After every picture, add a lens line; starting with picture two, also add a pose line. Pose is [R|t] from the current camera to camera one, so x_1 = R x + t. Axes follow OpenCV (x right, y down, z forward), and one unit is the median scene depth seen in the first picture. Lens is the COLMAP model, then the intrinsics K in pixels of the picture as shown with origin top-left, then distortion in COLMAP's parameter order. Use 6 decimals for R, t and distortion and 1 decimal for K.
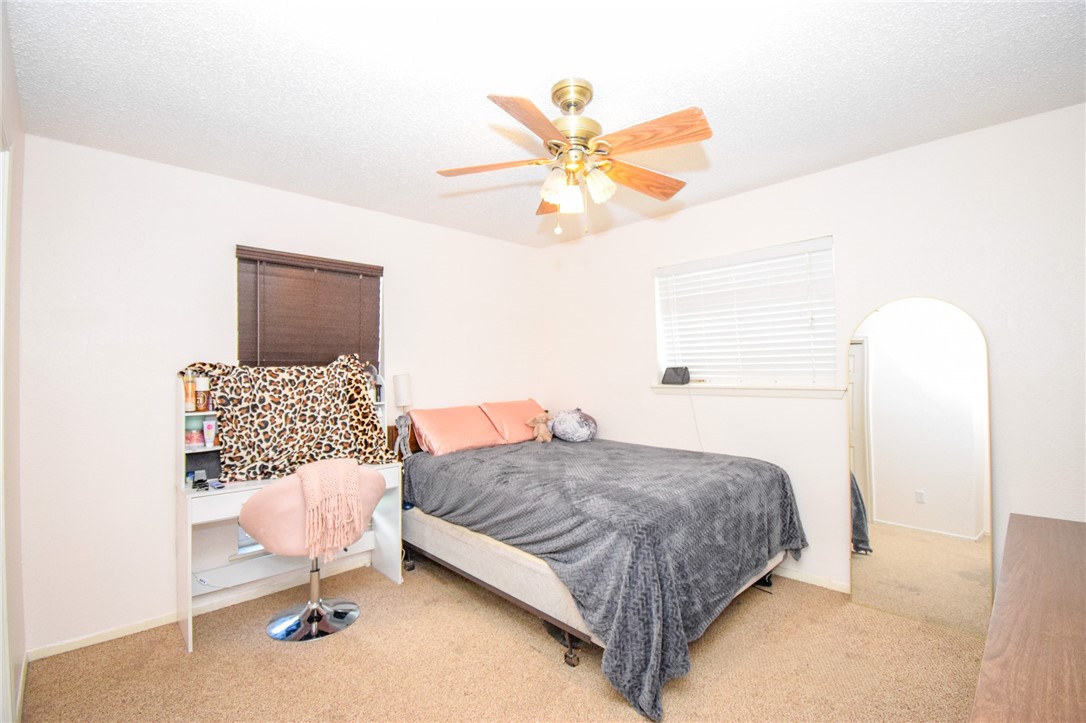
lens RADIAL K [[487.3, 0, 546.1], [0, 487.3, 363.0], [0, 0, 1]] dist [0.011520, -0.019651]
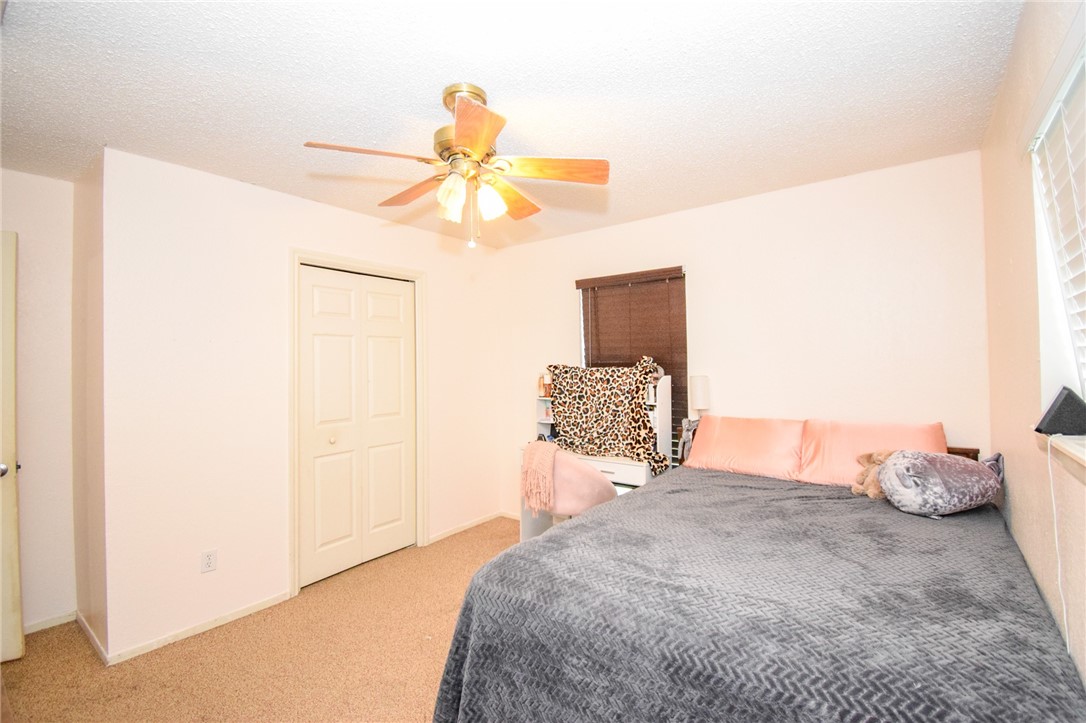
lens RADIAL K [[487.3, 0, 544.5], [0, 487.3, 357.8], [0, 0, 1]] dist [0.011520, -0.019651]
pose [[0.123535, 0.001509, -0.992339, 0.729613], [0.023767, 0.999707, 0.004479, -0.027788], [0.992056, -0.024138, 0.123463, 0.713964]]
